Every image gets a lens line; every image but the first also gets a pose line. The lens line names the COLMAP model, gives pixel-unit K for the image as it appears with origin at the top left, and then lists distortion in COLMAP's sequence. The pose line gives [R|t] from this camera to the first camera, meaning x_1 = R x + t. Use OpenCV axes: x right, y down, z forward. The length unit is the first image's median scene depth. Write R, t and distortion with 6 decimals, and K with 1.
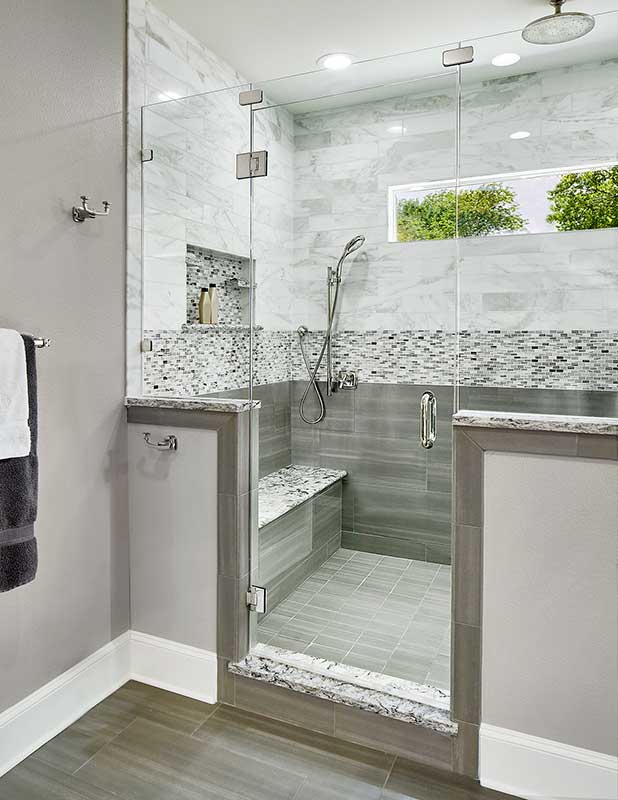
lens RADIAL K [[629.9, 0, 236.7], [0, 629.9, 356.9], [0, 0, 1]] dist [-0.002043, -0.005339]
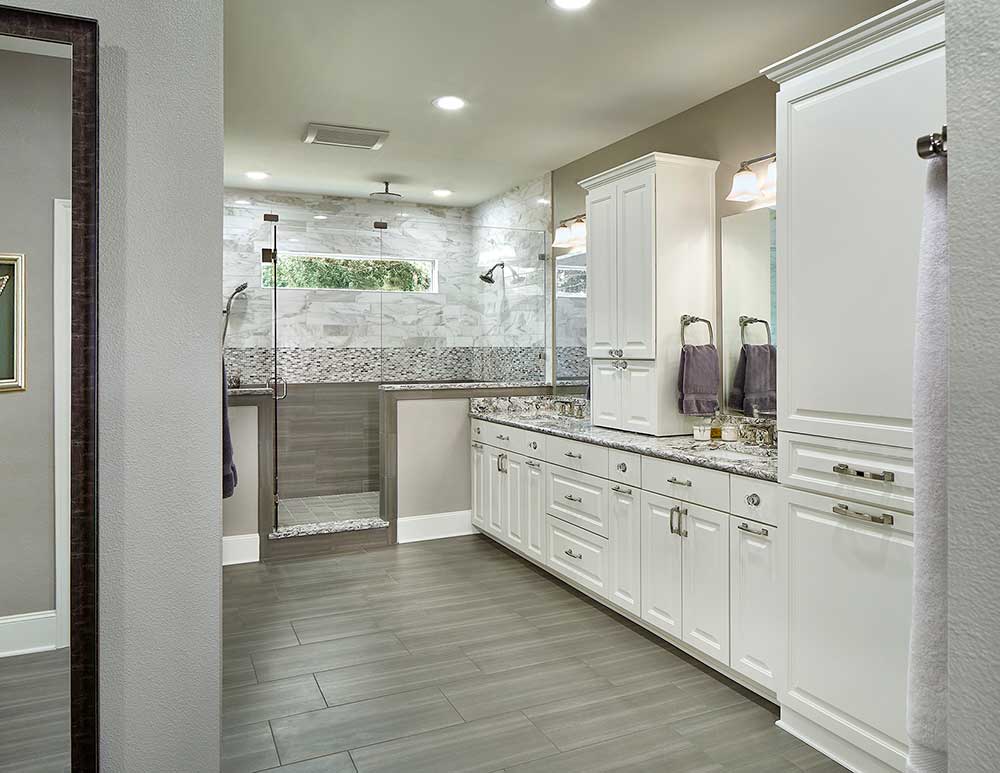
lens RADIAL K [[787.3, 0, 503.0], [0, 787.3, 380.7], [0, 0, 1]] dist [-0.002043, -0.005339]
pose [[0.634767, -0.033607, 0.771973, -0.911151], [0.027021, 0.999408, 0.021289, 0.012103], [-0.772231, 0.007346, 0.635299, -0.661541]]
